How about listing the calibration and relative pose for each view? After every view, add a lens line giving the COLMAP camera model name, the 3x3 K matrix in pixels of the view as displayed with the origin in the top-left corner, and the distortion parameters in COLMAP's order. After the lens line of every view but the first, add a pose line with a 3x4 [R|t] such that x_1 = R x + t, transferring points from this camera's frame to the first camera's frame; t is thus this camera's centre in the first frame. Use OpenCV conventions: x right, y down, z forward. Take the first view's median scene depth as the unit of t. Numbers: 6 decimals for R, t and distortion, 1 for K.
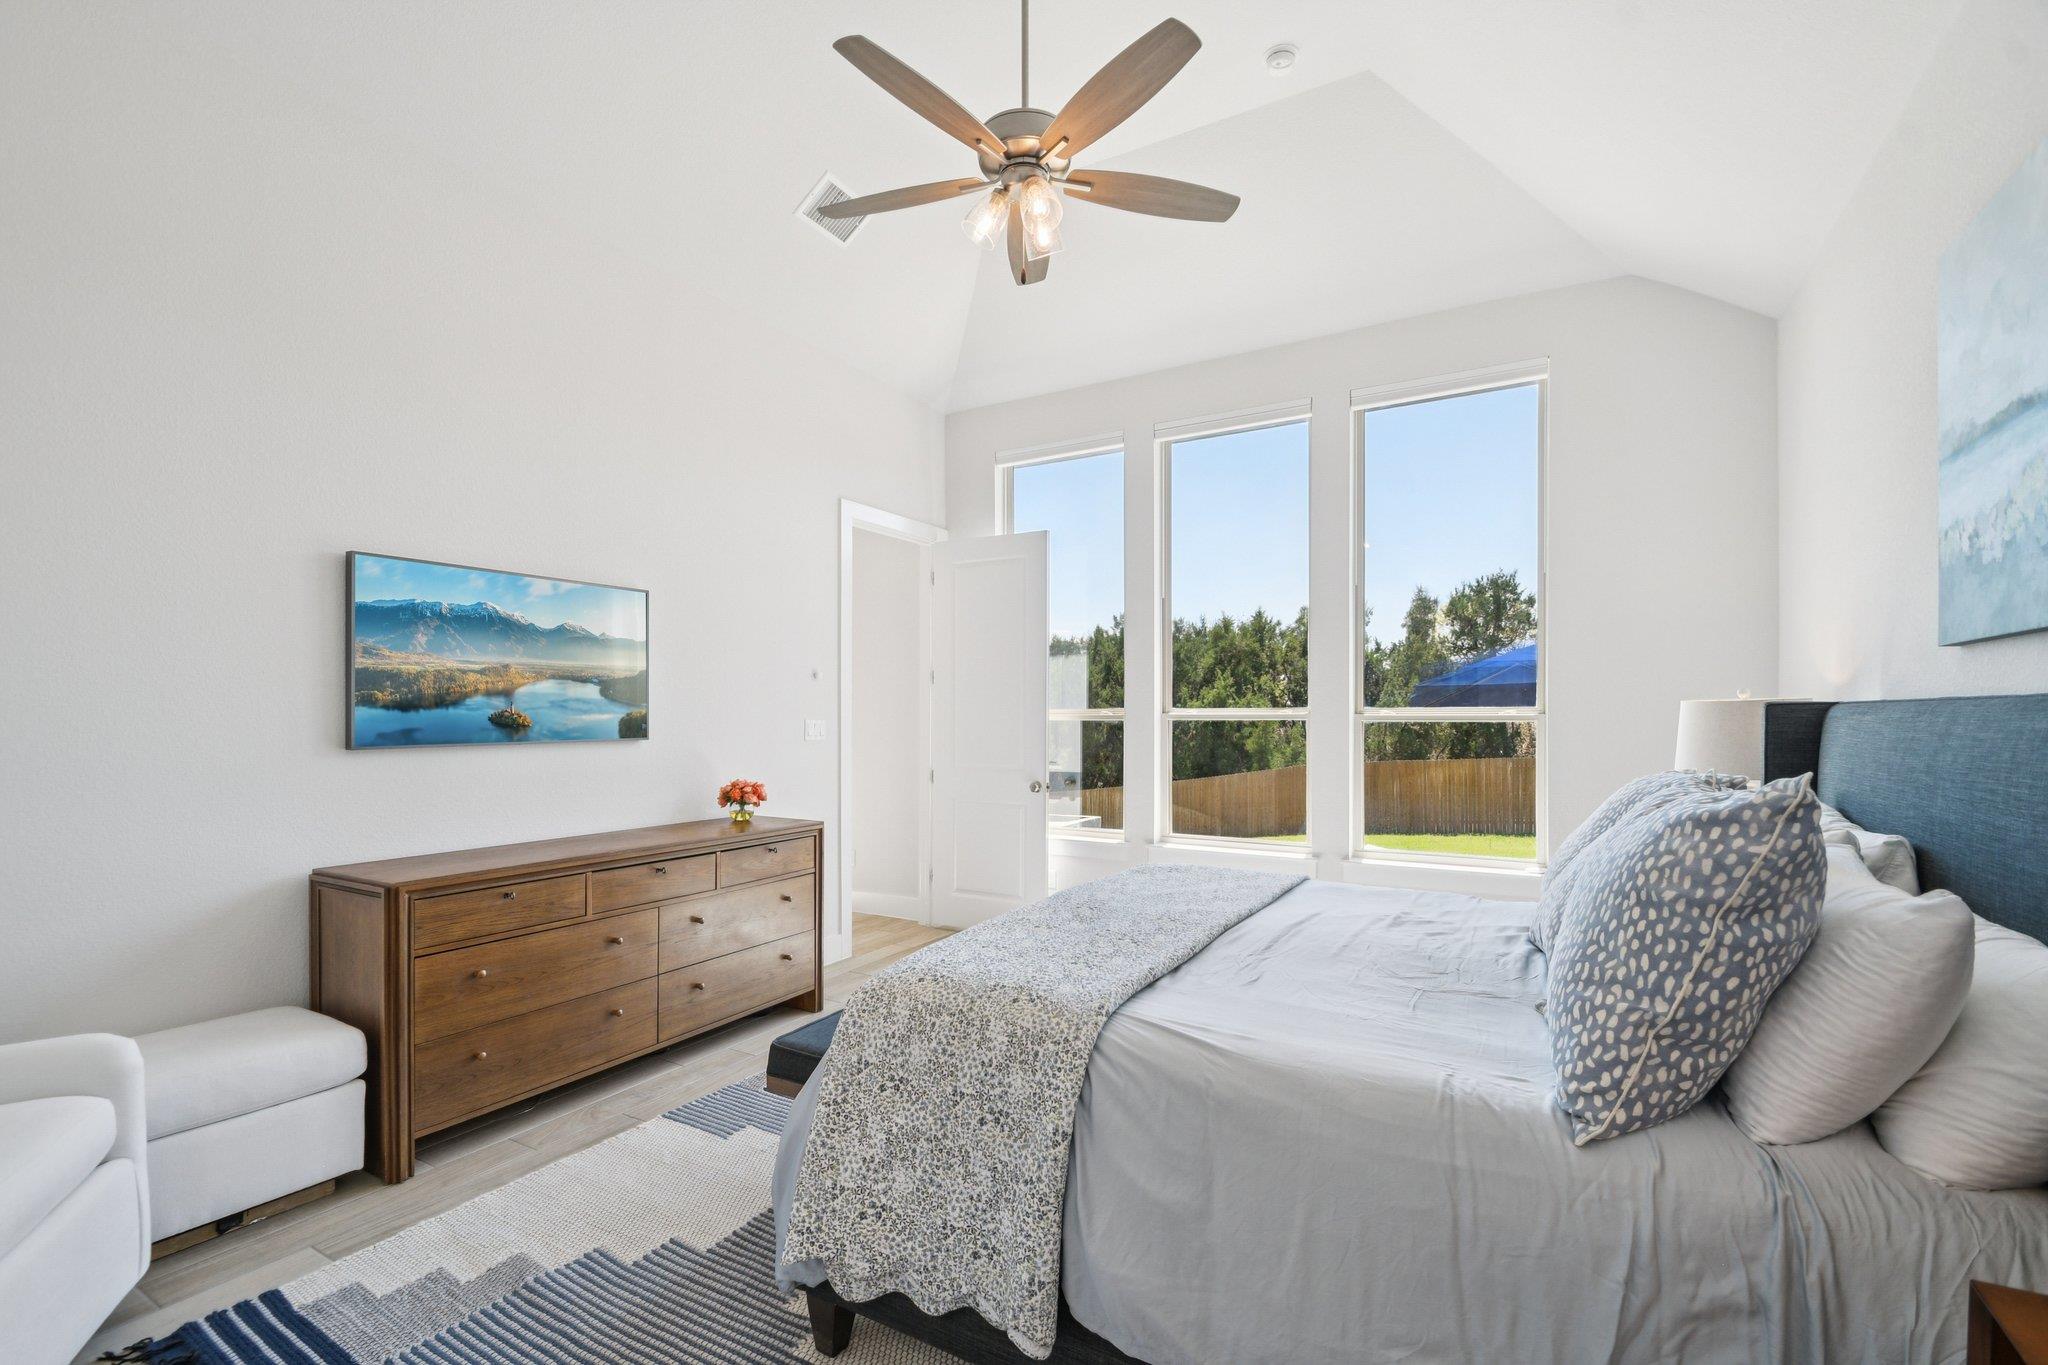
lens RADIAL K [[900.3, 0, 1024.1], [0, 900.3, 708.8], [0, 0, 1]] dist [0.015823, -0.016926]
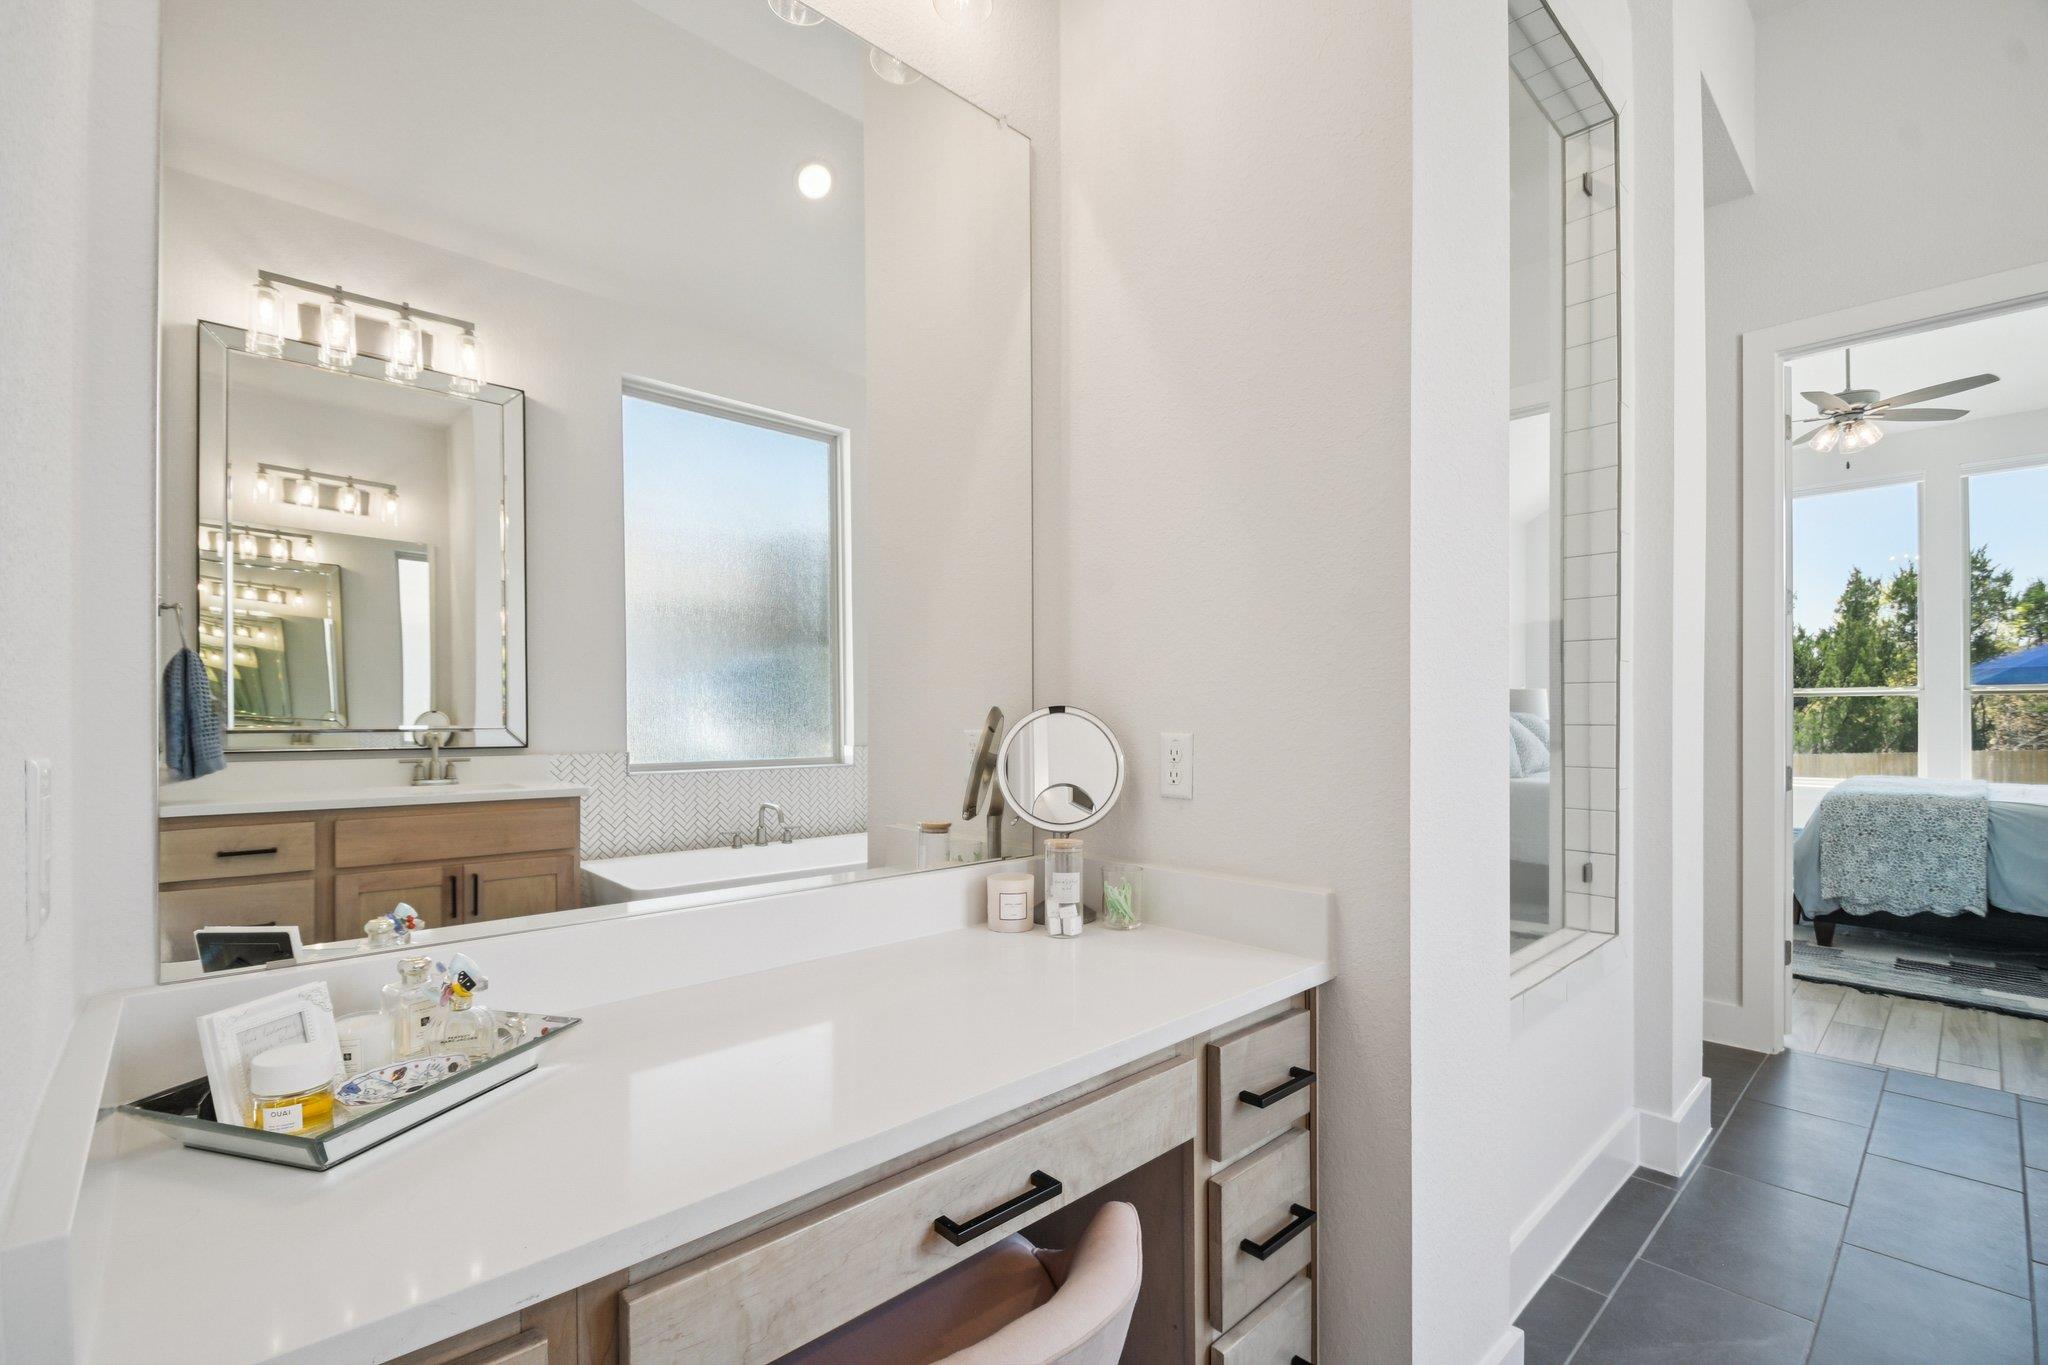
lens RADIAL K [[909.4, 0, 1028.0], [0, 909.4, 712.1], [0, 0, 1]] dist [0.001388, -0.010146]
pose [[0.956242, -0.009062, -0.292438, -0.105938], [0.009282, 0.999957, -0.000637, 0.004587], [0.292431, -0.002105, 0.956284, -0.132717]]
